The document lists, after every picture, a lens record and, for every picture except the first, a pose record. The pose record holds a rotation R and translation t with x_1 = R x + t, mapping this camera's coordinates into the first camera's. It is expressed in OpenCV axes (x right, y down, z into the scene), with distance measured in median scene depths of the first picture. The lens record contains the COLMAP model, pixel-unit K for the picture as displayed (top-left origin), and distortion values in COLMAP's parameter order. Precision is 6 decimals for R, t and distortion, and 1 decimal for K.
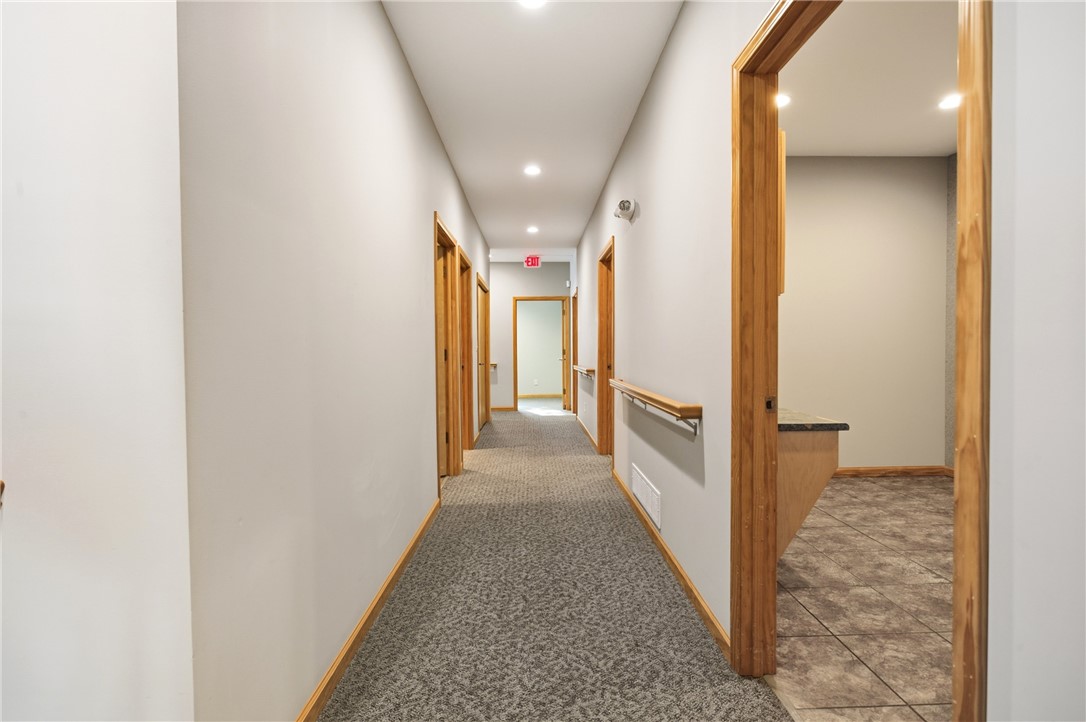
lens RADIAL K [[526.8, 0, 549.6], [0, 526.8, 358.6], [0, 0, 1]] dist [-0.011064, -0.000019]
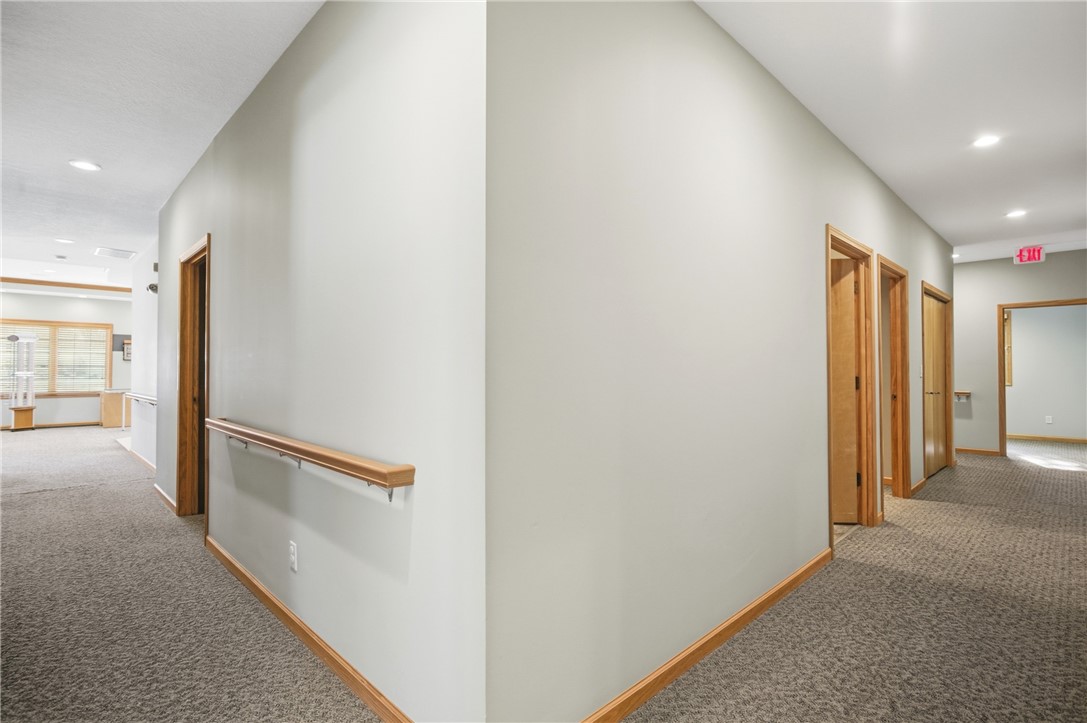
lens RADIAL K [[527.2, 0, 549.7], [0, 527.2, 362.9], [0, 0, 1]] dist [-0.011064, -0.000019]
pose [[0.678282, 0.001580, -0.734800, 0.100617], [-0.021203, 0.999623, -0.017423, -0.015655], [0.734496, 0.027397, 0.678060, 0.049062]]
